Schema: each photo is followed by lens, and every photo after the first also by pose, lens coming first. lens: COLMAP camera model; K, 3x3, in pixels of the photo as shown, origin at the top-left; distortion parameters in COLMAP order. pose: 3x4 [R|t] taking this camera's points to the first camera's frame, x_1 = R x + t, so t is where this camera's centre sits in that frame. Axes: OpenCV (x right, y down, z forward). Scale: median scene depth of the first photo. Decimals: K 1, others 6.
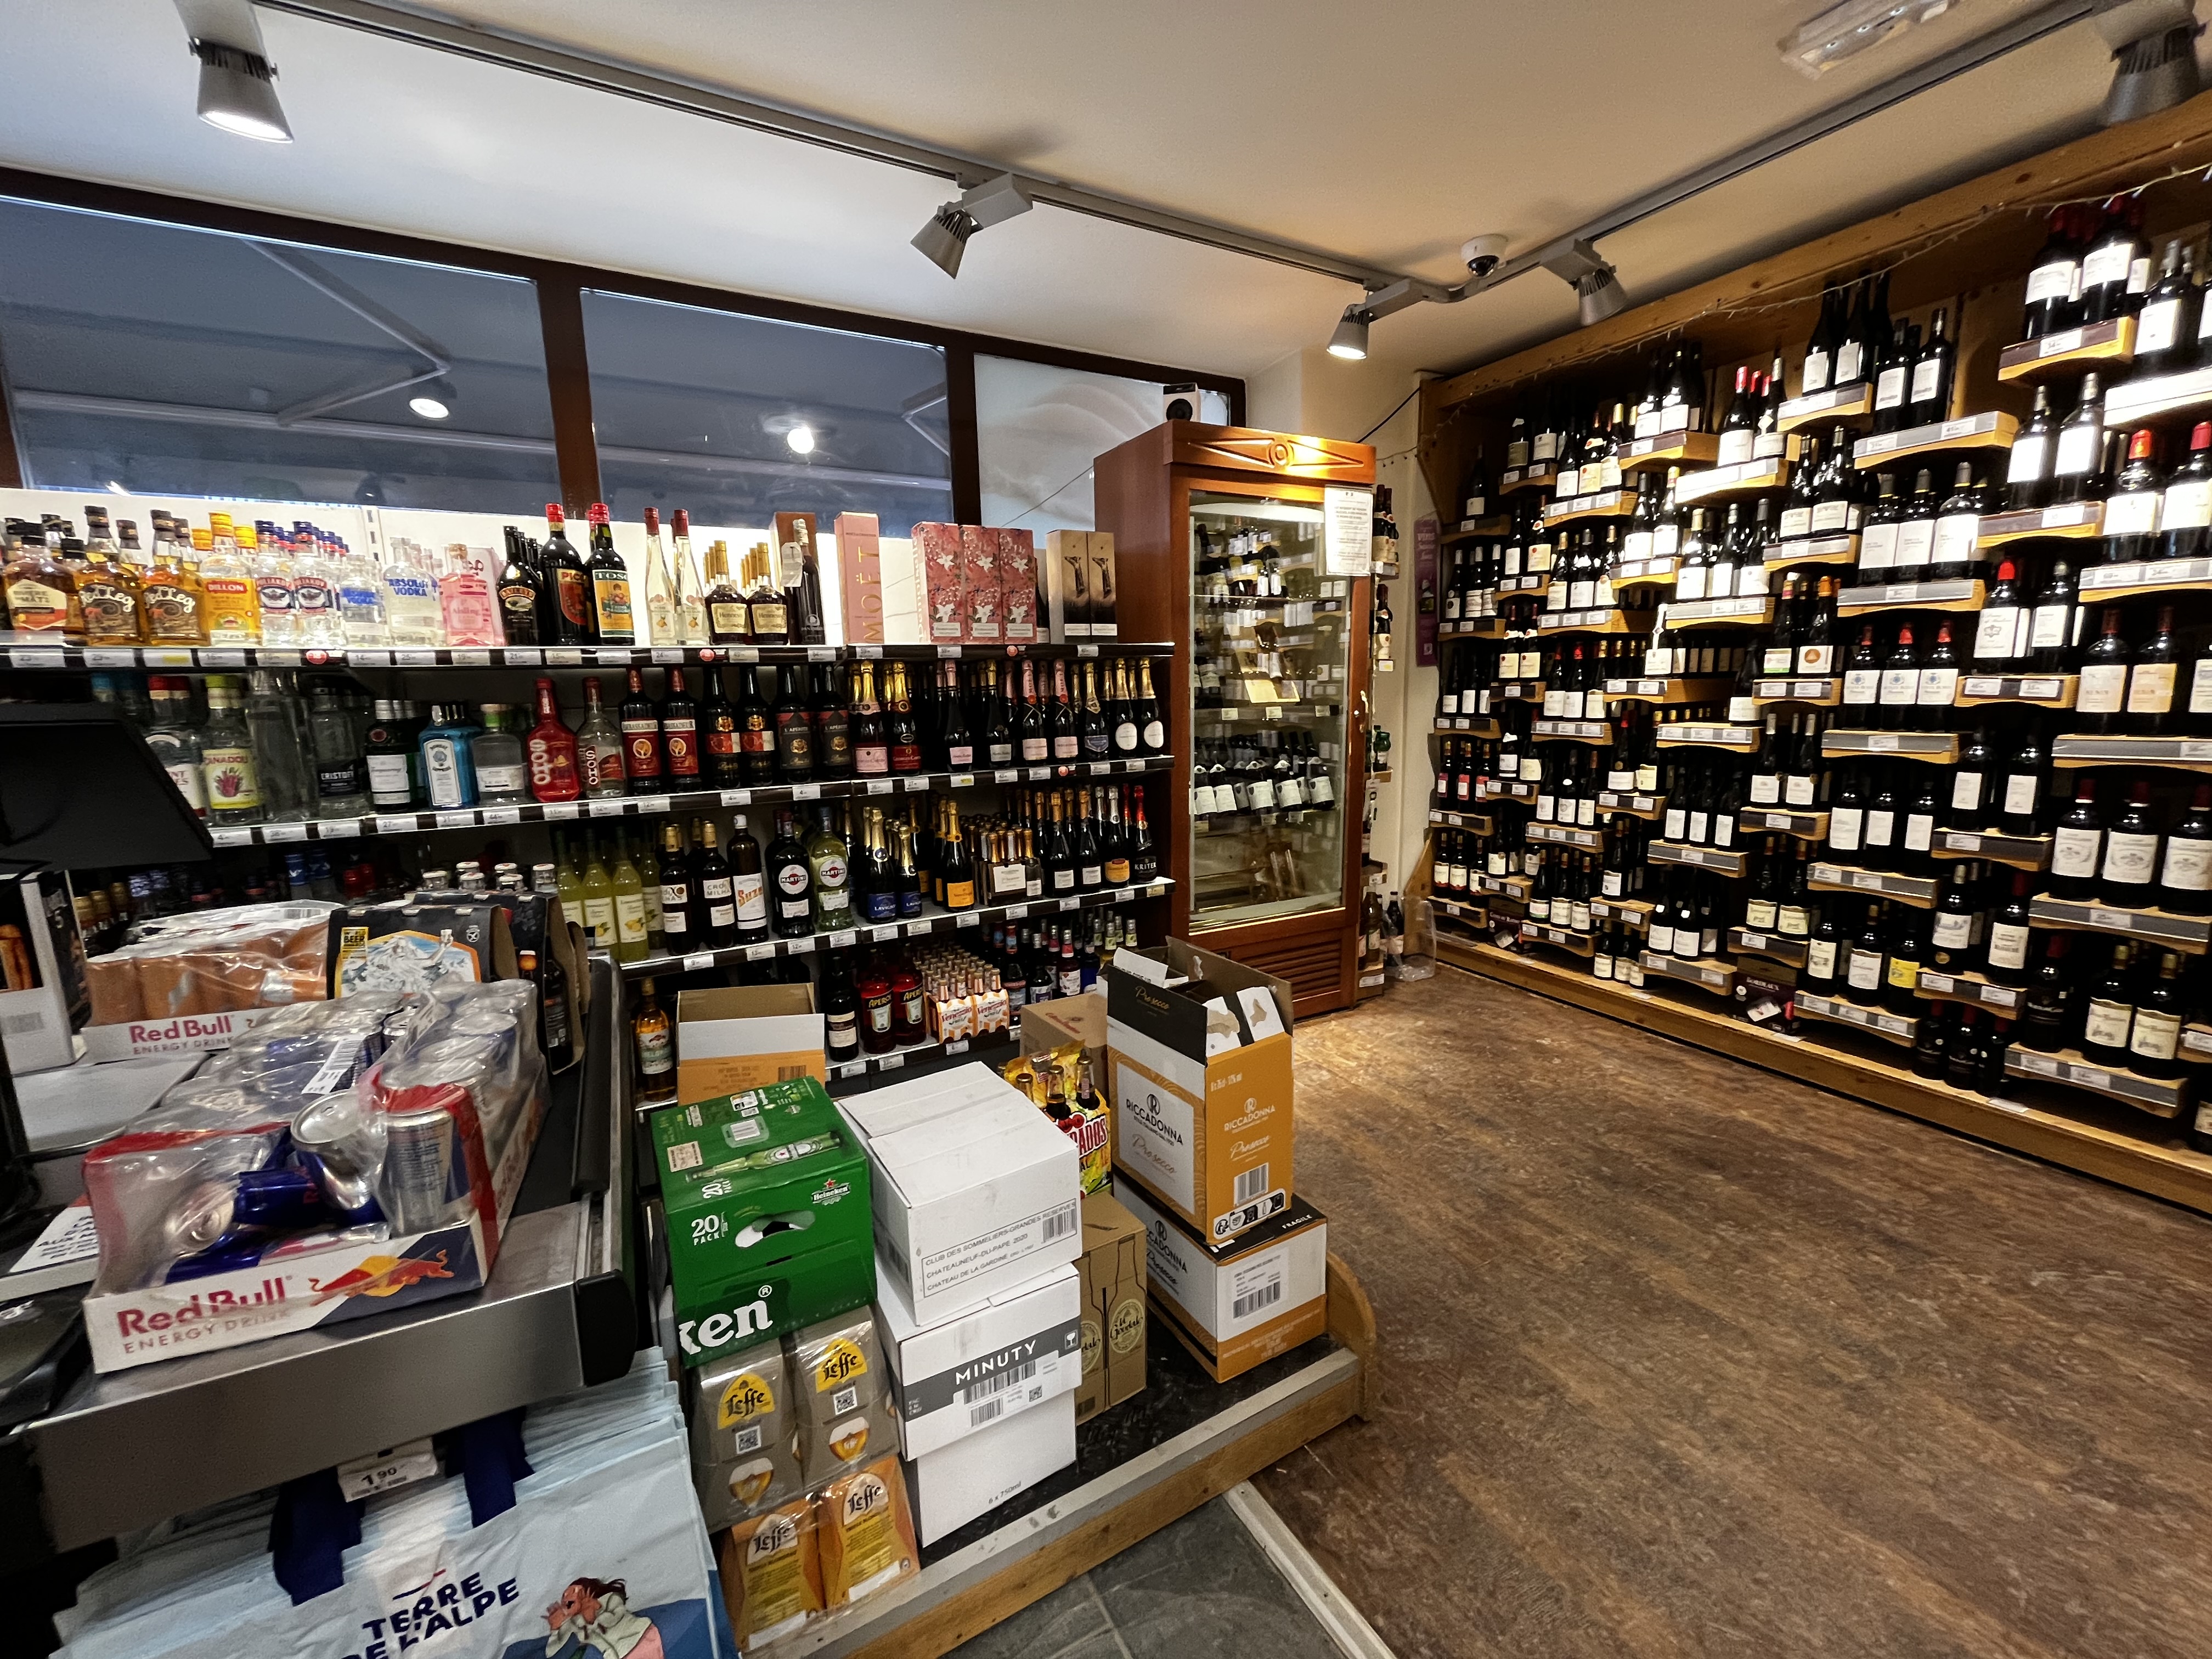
lens RADIAL K [[891.4, 0, 1106.5], [0, 891.4, 832.7], [0, 0, 1]] dist [-0.004305, -0.000202]
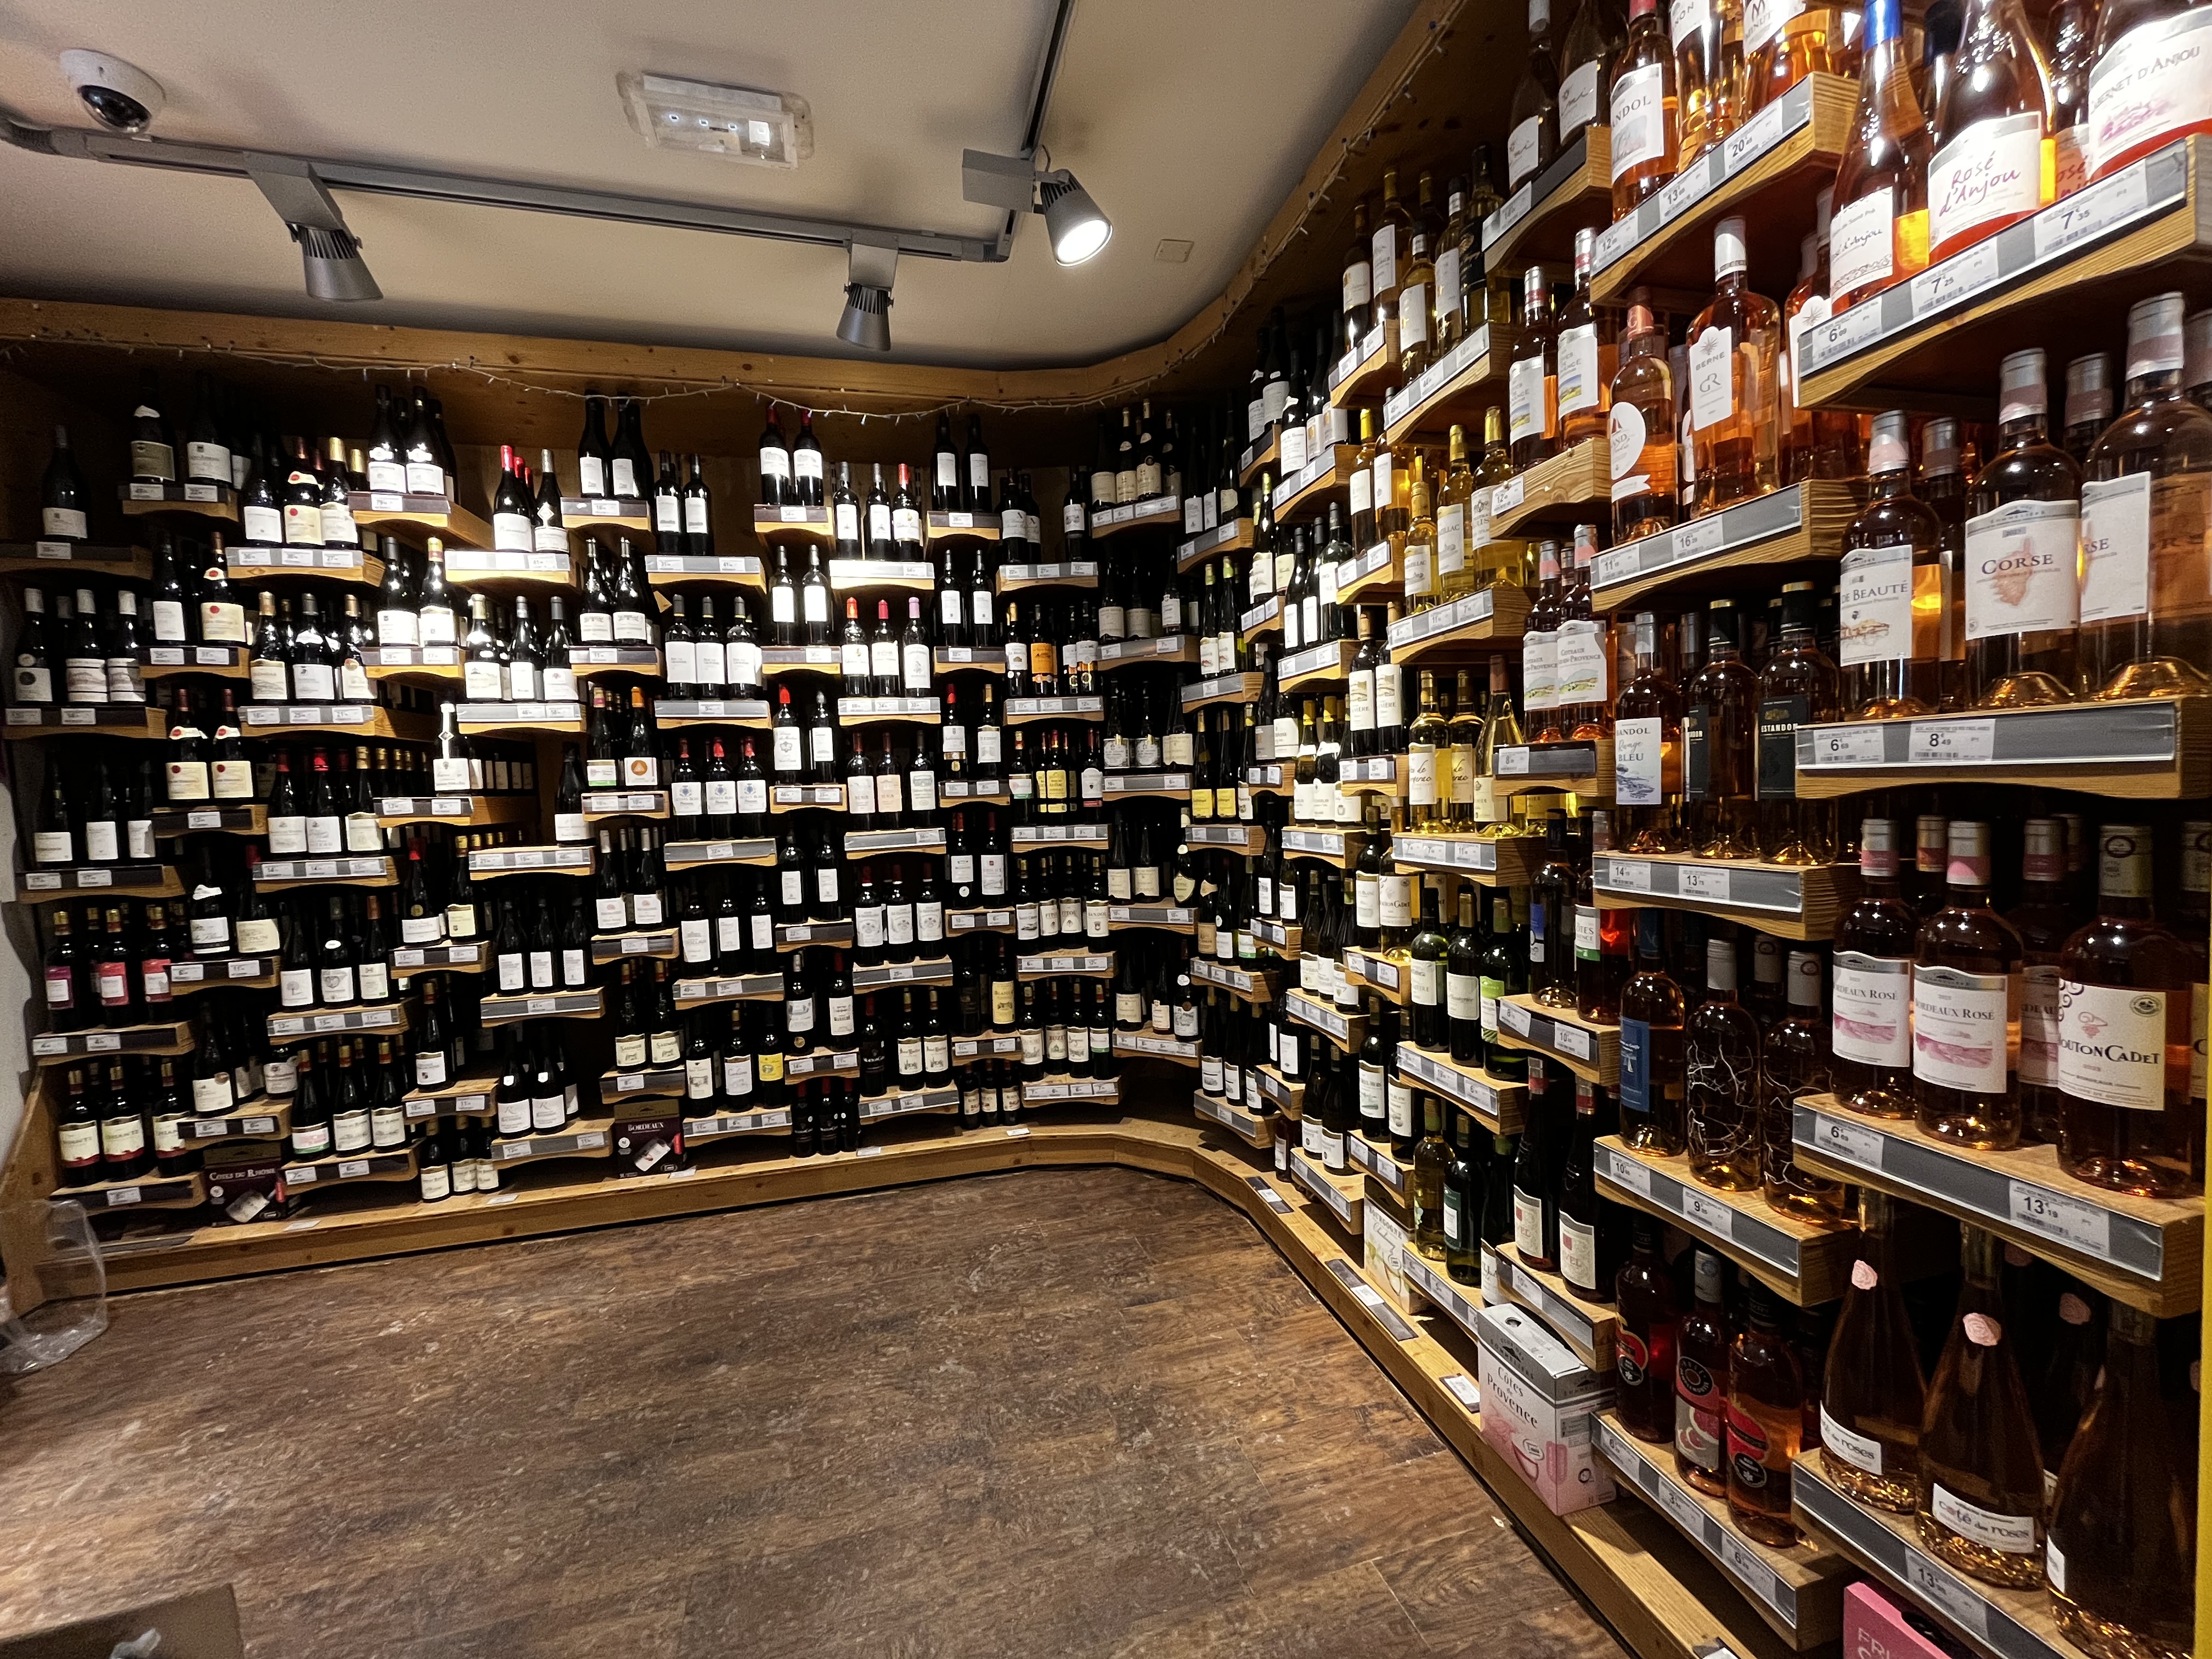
lens RADIAL K [[891.4, 0, 1113.4], [0, 891.4, 834.9], [0, 0, 1]] dist [-0.004305, -0.000202]
pose [[0.233443, -0.037663, 0.971641, -0.014070], [0.192459, 0.981271, -0.008203, -0.019543], [-0.953134, 0.188915, 0.236319, 0.262130]]
